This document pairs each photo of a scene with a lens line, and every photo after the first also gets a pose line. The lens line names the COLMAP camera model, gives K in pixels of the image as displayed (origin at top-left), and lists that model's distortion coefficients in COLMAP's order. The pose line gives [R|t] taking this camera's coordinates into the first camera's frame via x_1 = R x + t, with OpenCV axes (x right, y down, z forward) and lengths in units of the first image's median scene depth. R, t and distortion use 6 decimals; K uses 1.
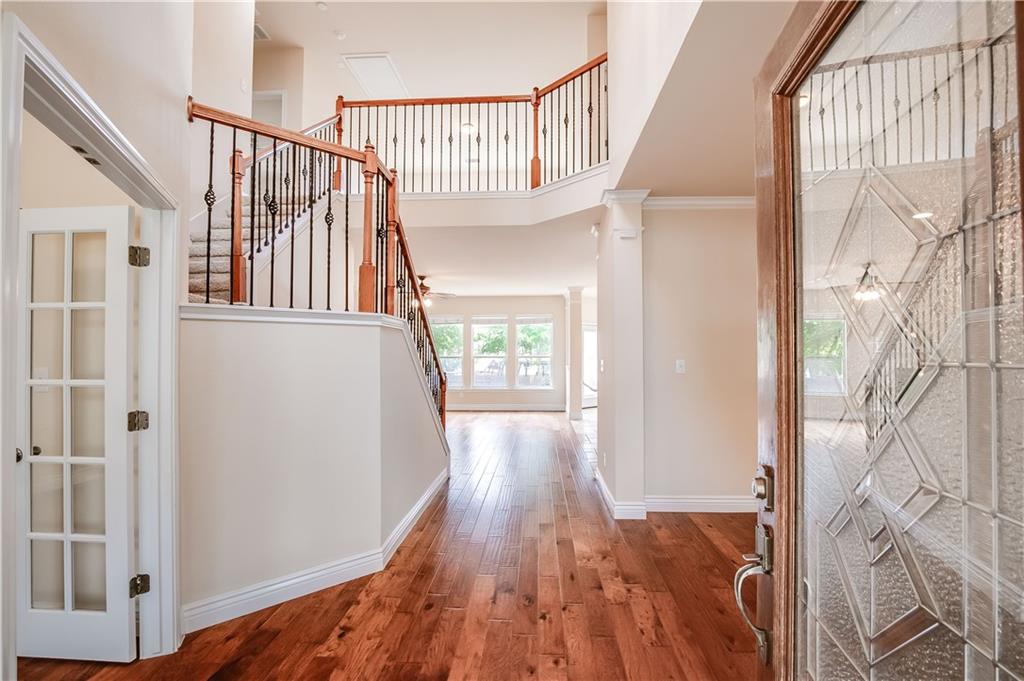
lens RADIAL K [[470.5, 0, 514.9], [0, 470.5, 344.7], [0, 0, 1]] dist [-0.038434, 0.007749]
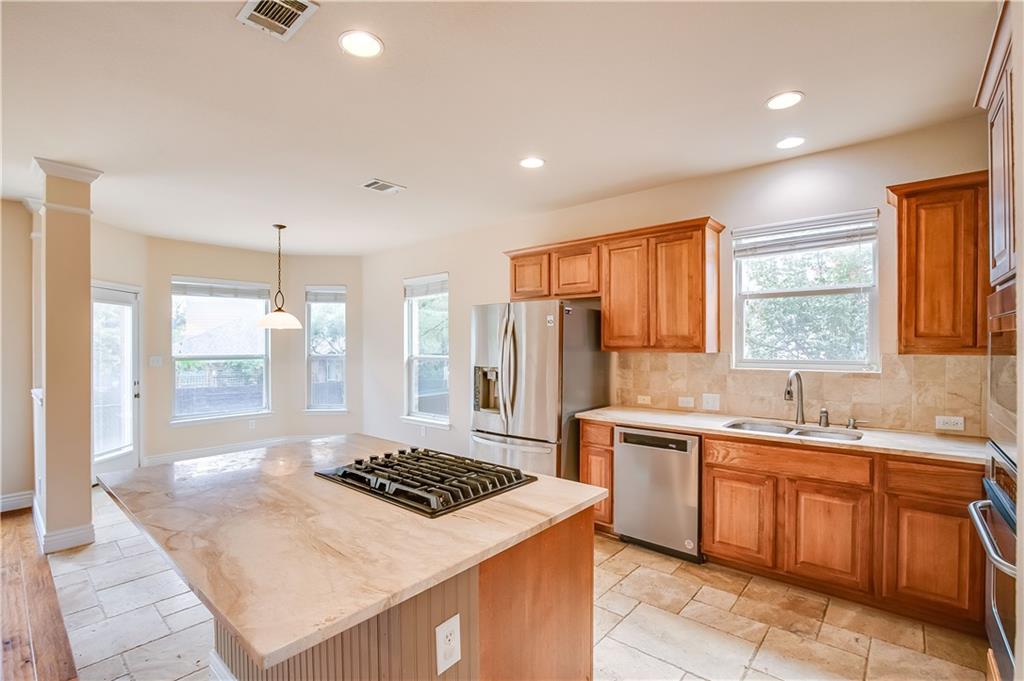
lens RADIAL K [[466.6, 0, 512.0], [0, 466.6, 344.9], [0, 0, 1]] dist [-0.039272, 0.008185]
pose [[0.615537, -0.001335, 0.788107, 0.061075], [-0.008796, 0.999925, 0.008564, 0.002668], [-0.788059, -0.012204, 0.615479, 0.482904]]
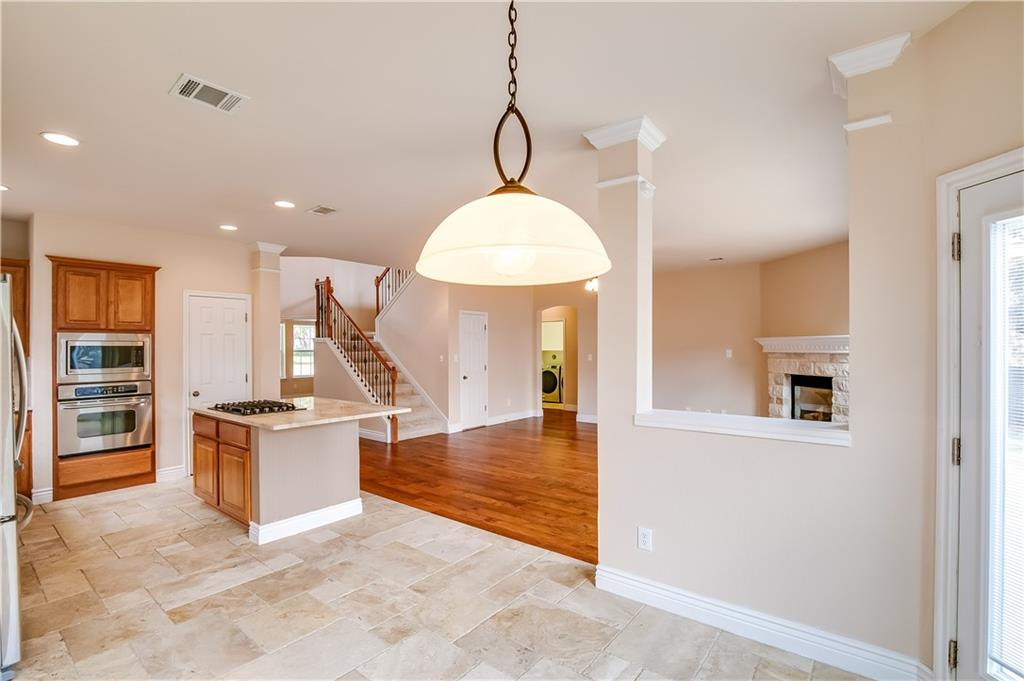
lens RADIAL K [[470.5, 0, 514.9], [0, 470.5, 344.7], [0, 0, 1]] dist [-0.038434, 0.007749]
pose [[-0.577593, -0.000256, -0.816325, 0.365814], [0.016200, 0.999799, -0.011775, 0.008998], [0.816164, -0.020026, -0.577473, 1.008452]]
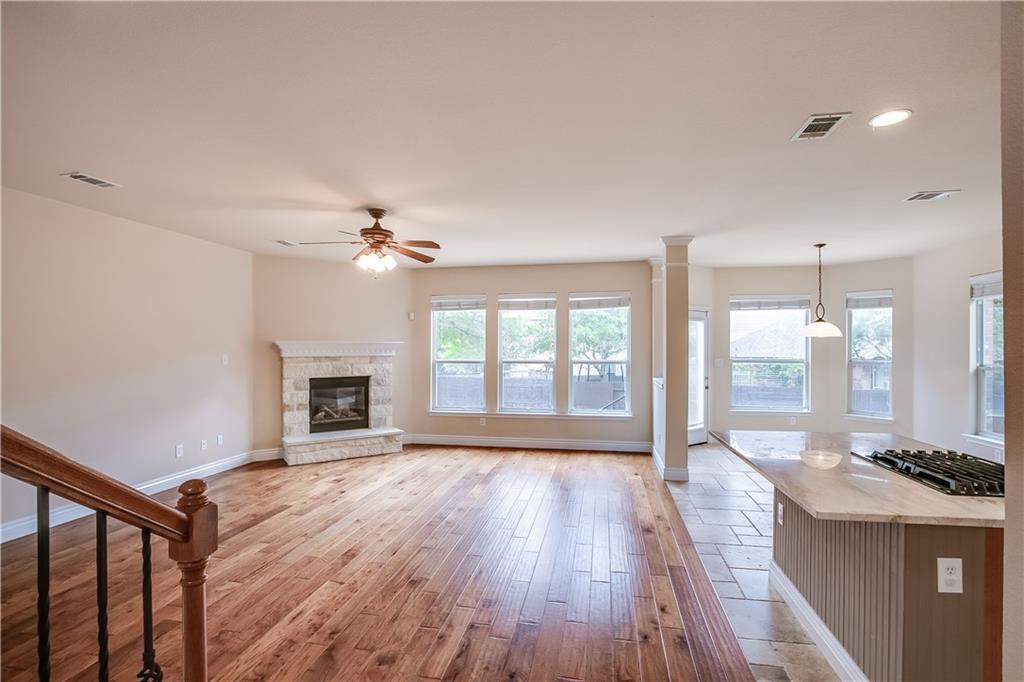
lens RADIAL K [[470.5, 0, 514.9], [0, 470.5, 345.2], [0, 0, 1]] dist [-0.038434, 0.007749]
pose [[0.990921, 0.002818, -0.134419, 0.014767], [-0.001338, 0.999938, 0.011098, -0.003537], [0.134442, -0.010817, 0.990862, 0.393802]]
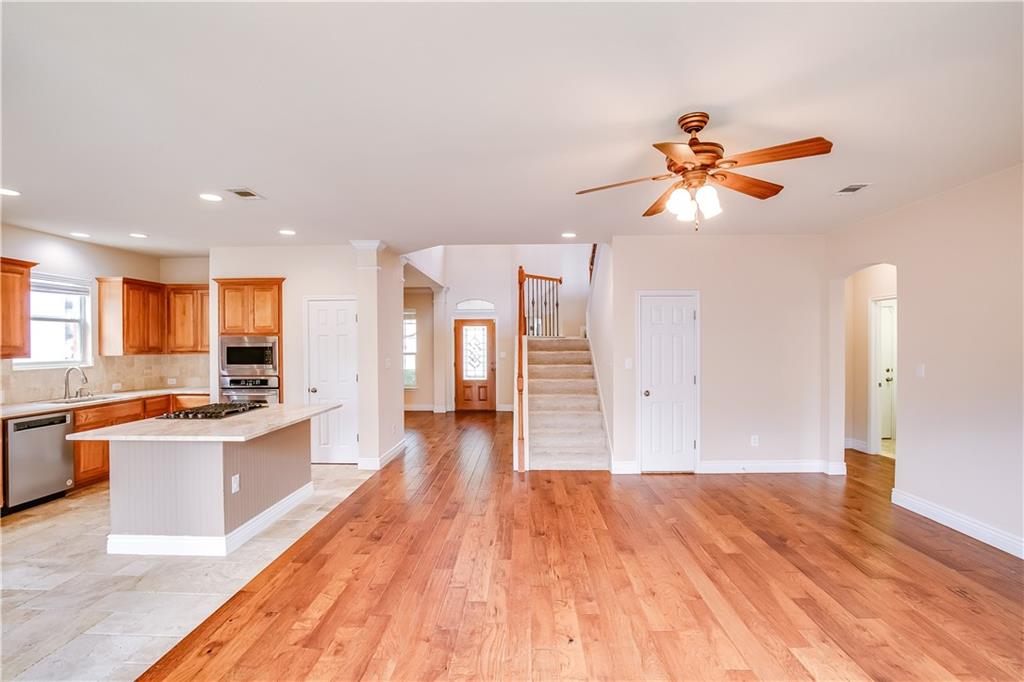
lens RADIAL K [[470.5, 0, 514.9], [0, 470.5, 345.2], [0, 0, 1]] dist [-0.038434, 0.007749]
pose [[-0.999526, 0.006998, -0.029978, -0.052571], [0.007307, 0.999921, -0.010204, 0.004937], [0.029904, -0.010419, -0.999498, 0.996023]]
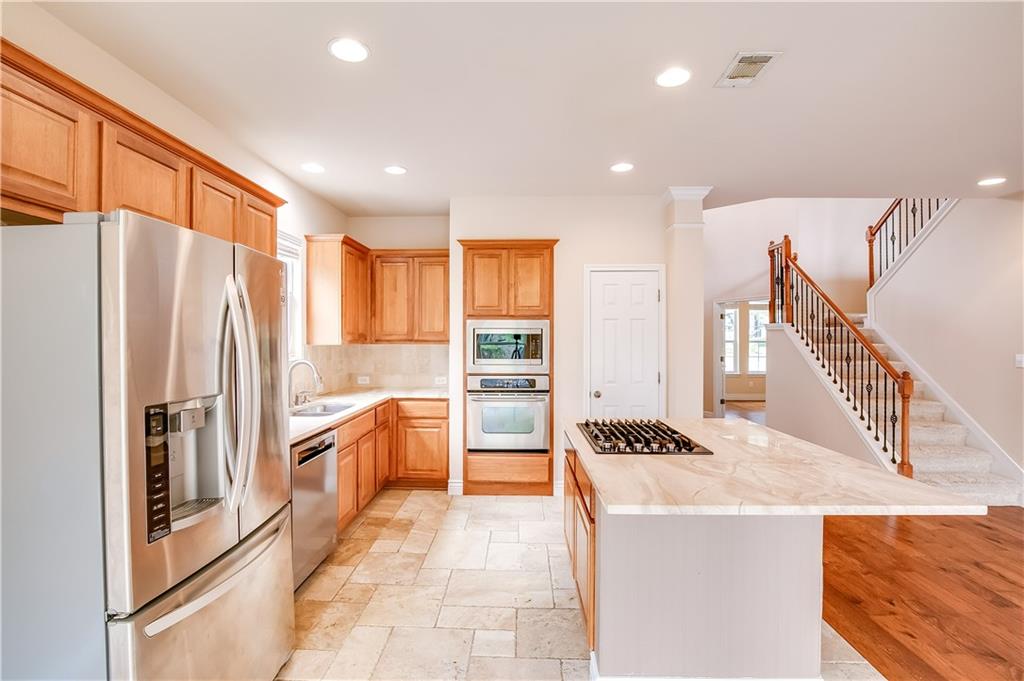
lens RADIAL K [[478.3, 0, 505.7], [0, 478.3, 339.6], [0, 0, 1]] dist [-0.024611, 0.000874]
pose [[-0.999899, 0.000460, -0.014204, 0.244421], [0.000605, 0.999948, -0.010208, 0.007732], [0.014198, -0.010216, -0.999847, 0.851278]]
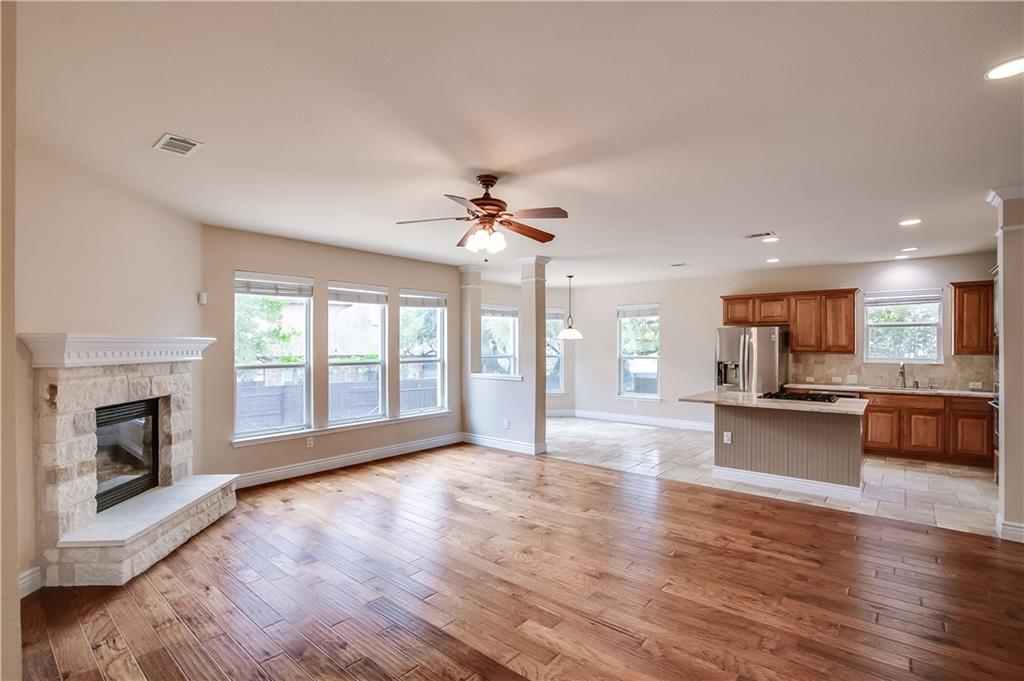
lens RADIAL K [[476.2, 0, 503.1], [0, 476.2, 344.8], [0, 0, 1]] dist [-0.043540, 0.008581]
pose [[0.613787, 0.003945, 0.789461, -0.396557], [-0.012865, 0.999905, 0.005005, -0.000254], [-0.789367, -0.013229, 0.613780, 0.558502]]
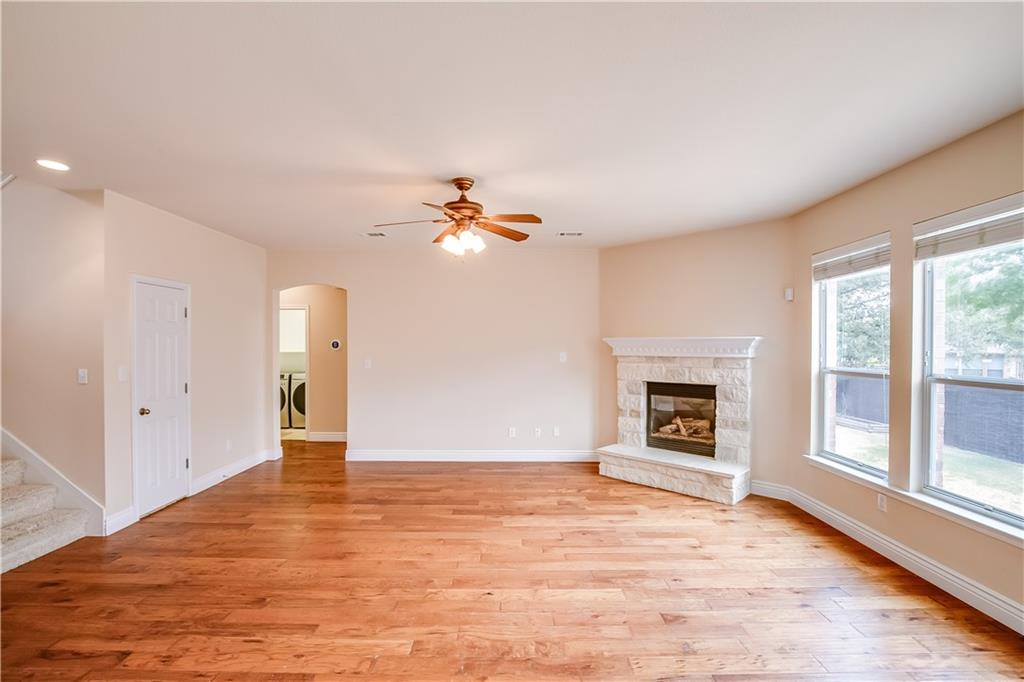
lens RADIAL K [[466.6, 0, 512.0], [0, 466.6, 345.4], [0, 0, 1]] dist [-0.039272, 0.008185]
pose [[0.046756, 0.004140, -0.998898, 0.171626], [0.015390, 0.999870, 0.004864, 0.001737], [0.998788, -0.015601, 0.046687, 0.782120]]
